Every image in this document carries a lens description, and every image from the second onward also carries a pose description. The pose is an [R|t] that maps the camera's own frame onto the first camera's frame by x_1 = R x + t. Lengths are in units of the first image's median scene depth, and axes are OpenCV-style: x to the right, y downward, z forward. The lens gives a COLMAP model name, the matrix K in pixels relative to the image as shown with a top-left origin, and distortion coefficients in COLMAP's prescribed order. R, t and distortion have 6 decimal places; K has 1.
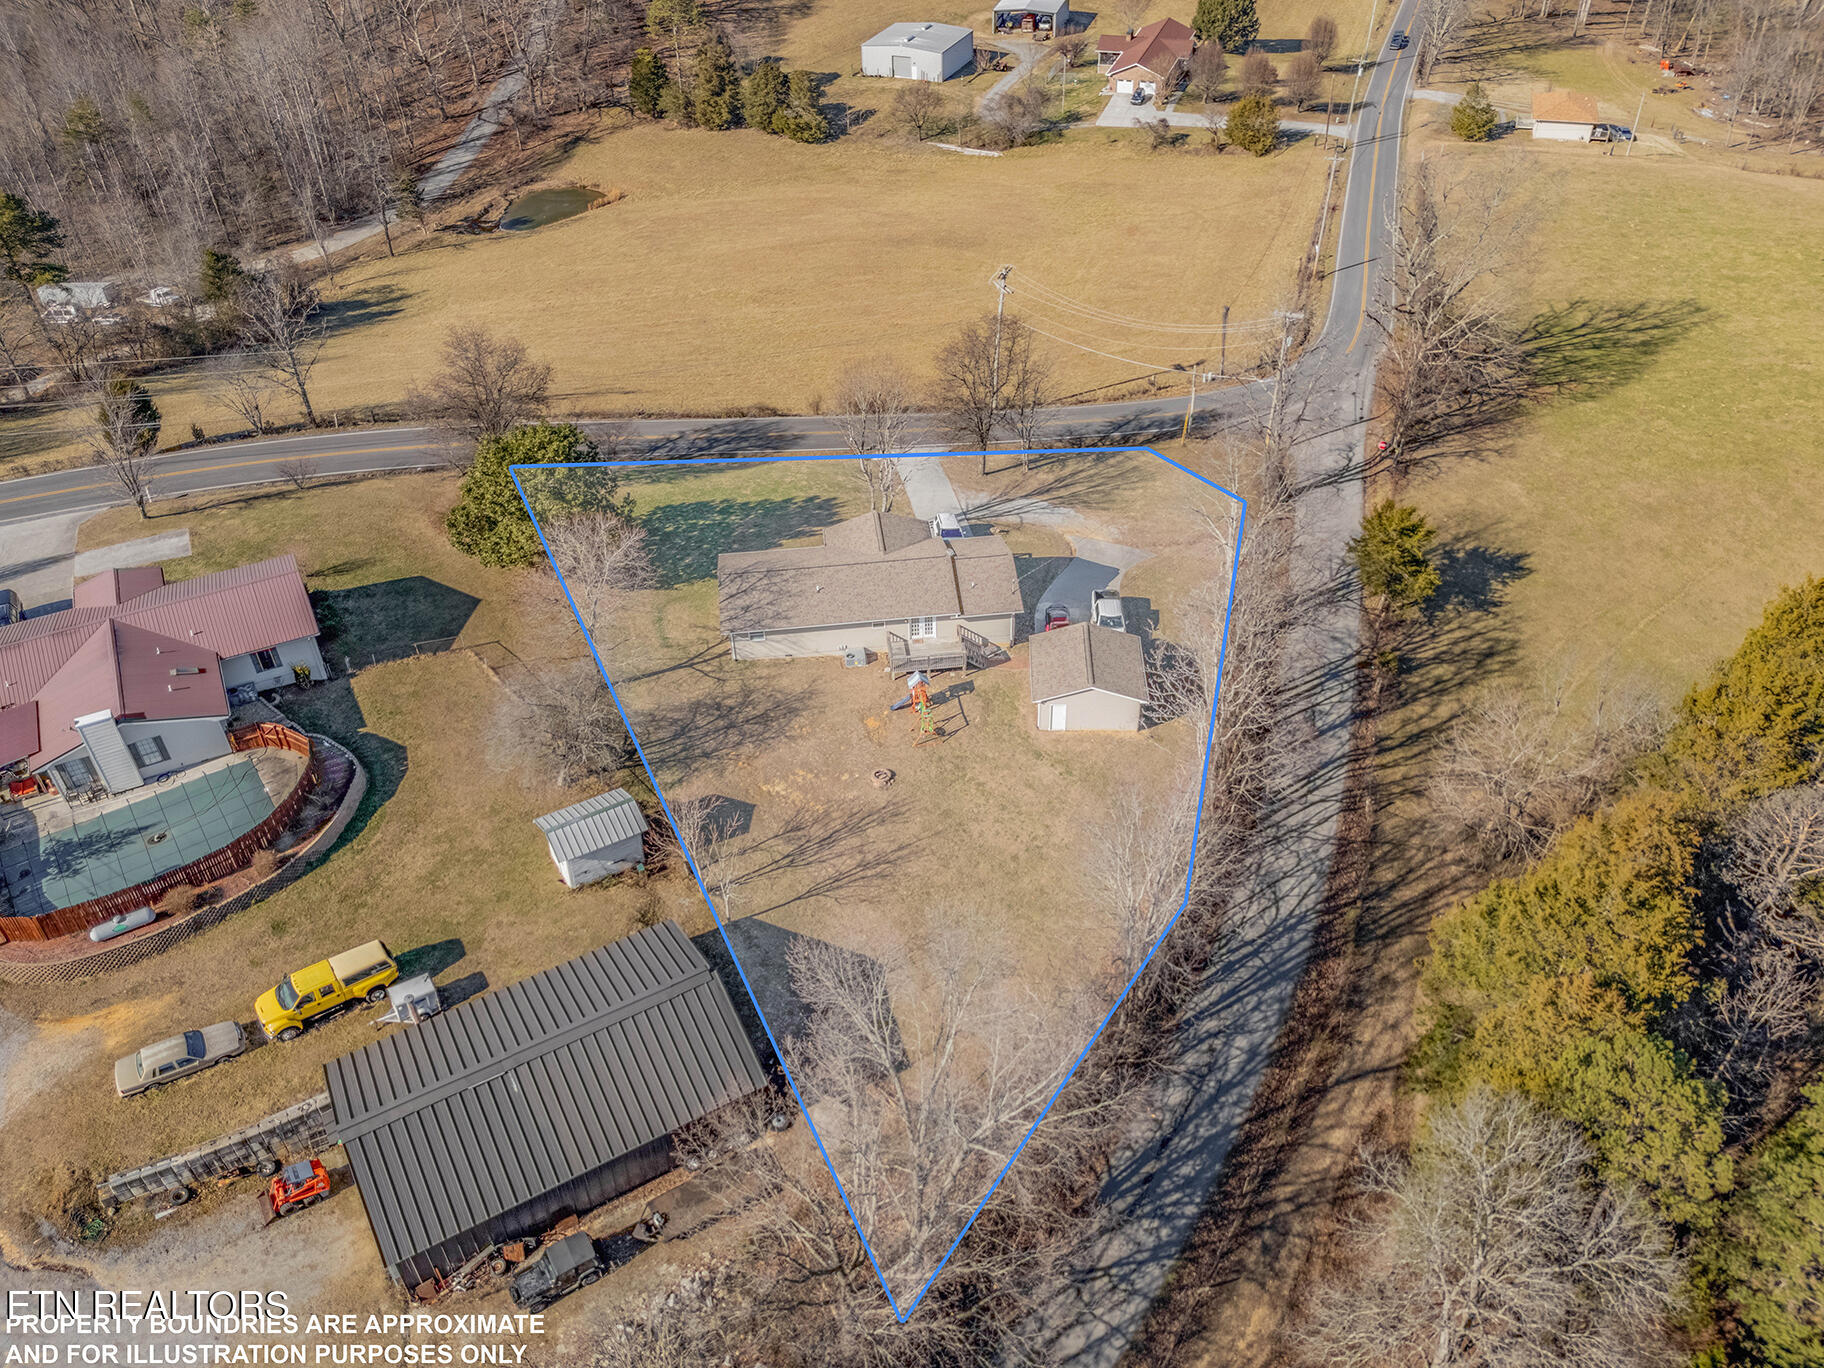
lens RADIAL K [[1450.6, 0, 920.4], [0, 1450.6, 689.6], [0, 0, 1]] dist [0.102622, -0.122734]
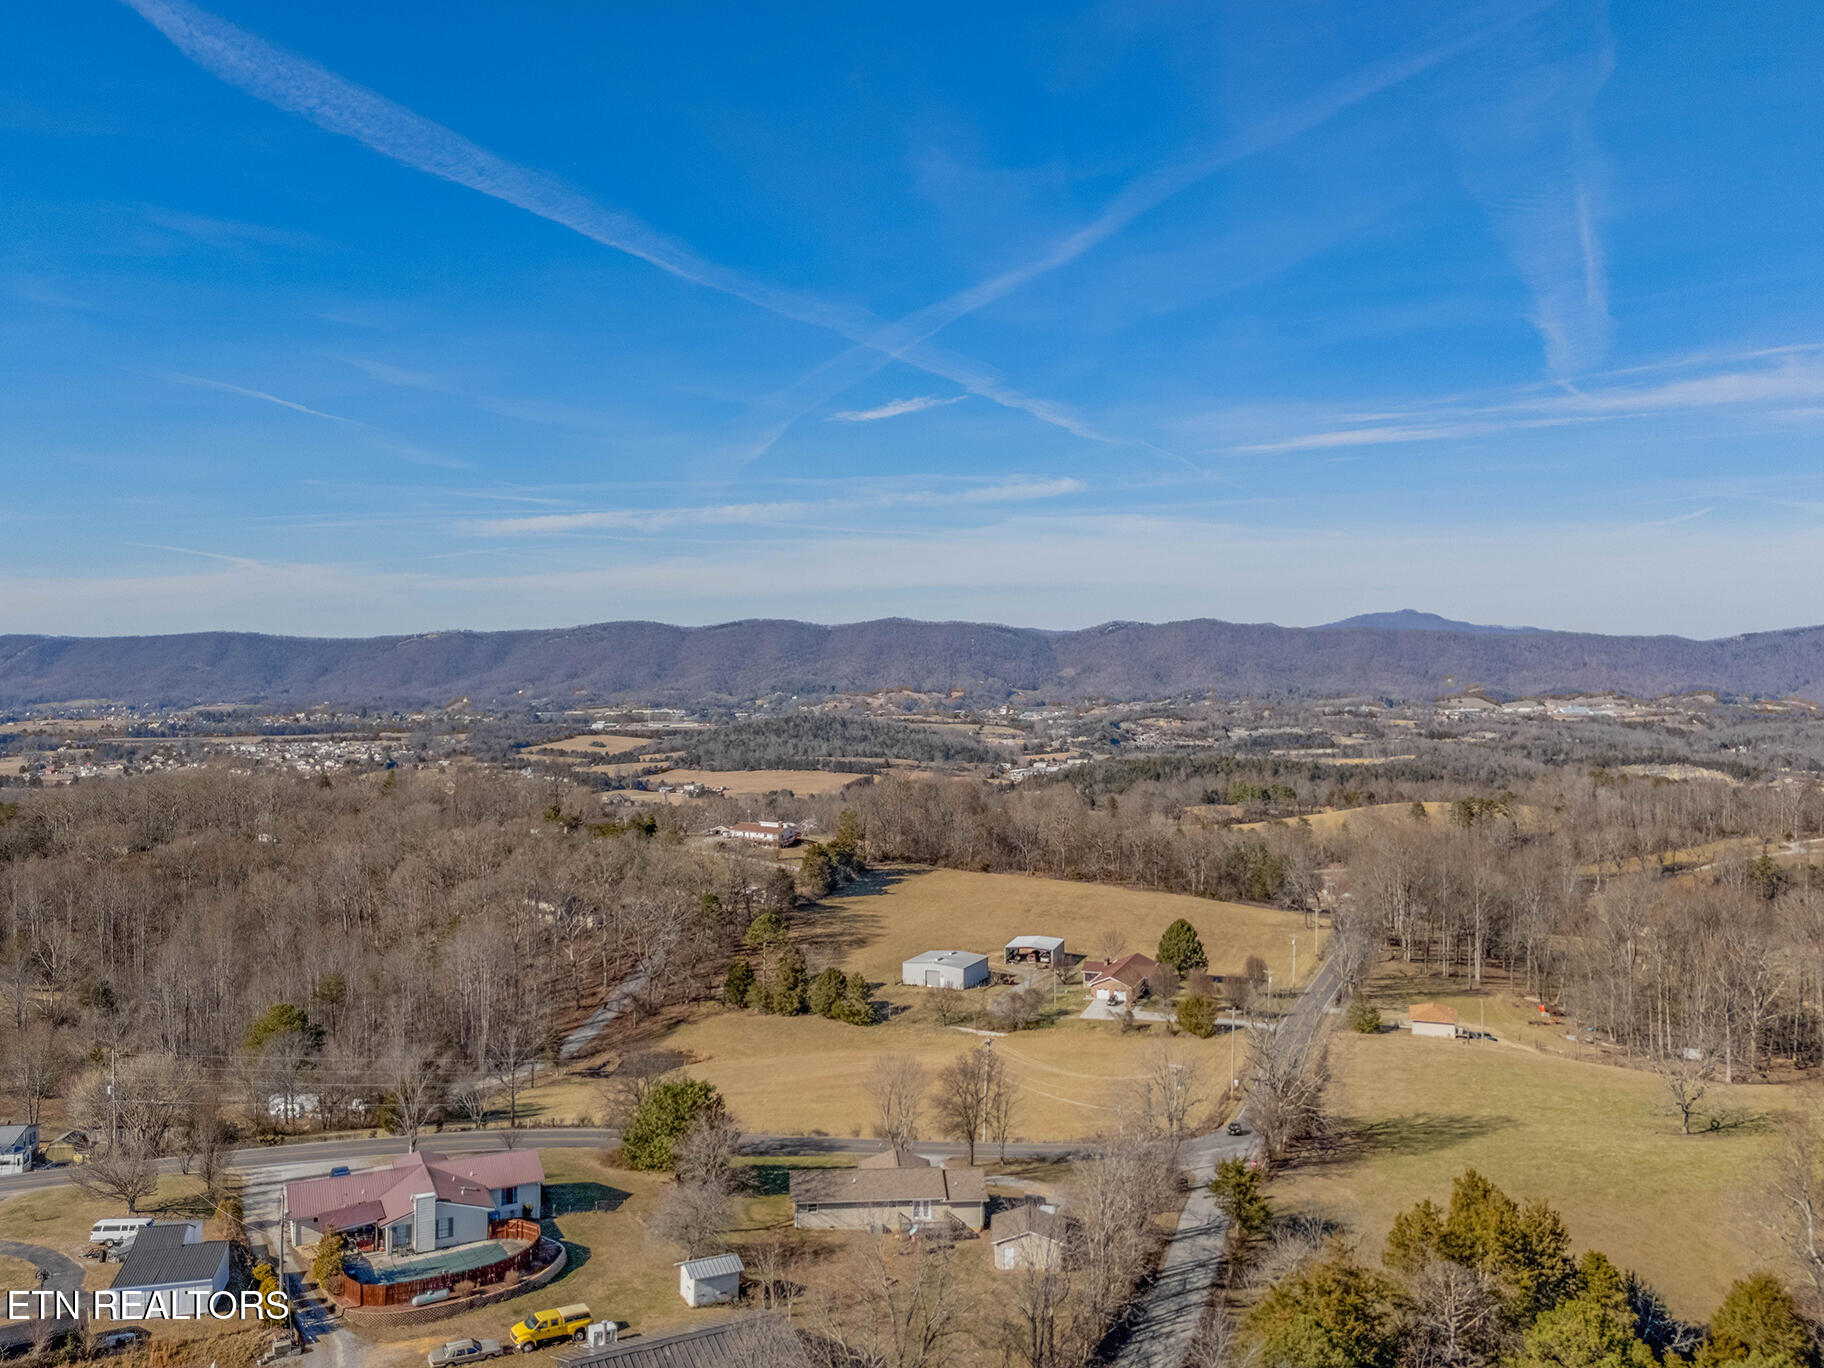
lens RADIAL K [[1450.6, 0, 920.4], [0, 1450.6, 689.6], [0, 0, 1]] dist [0.102622, -0.122734]
pose [[0.999228, 0.022125, -0.032476, 0.014821], [-0.037226, 0.797685, -0.601924, 0.175847], [0.012588, 0.602668, 0.797893, -0.217140]]
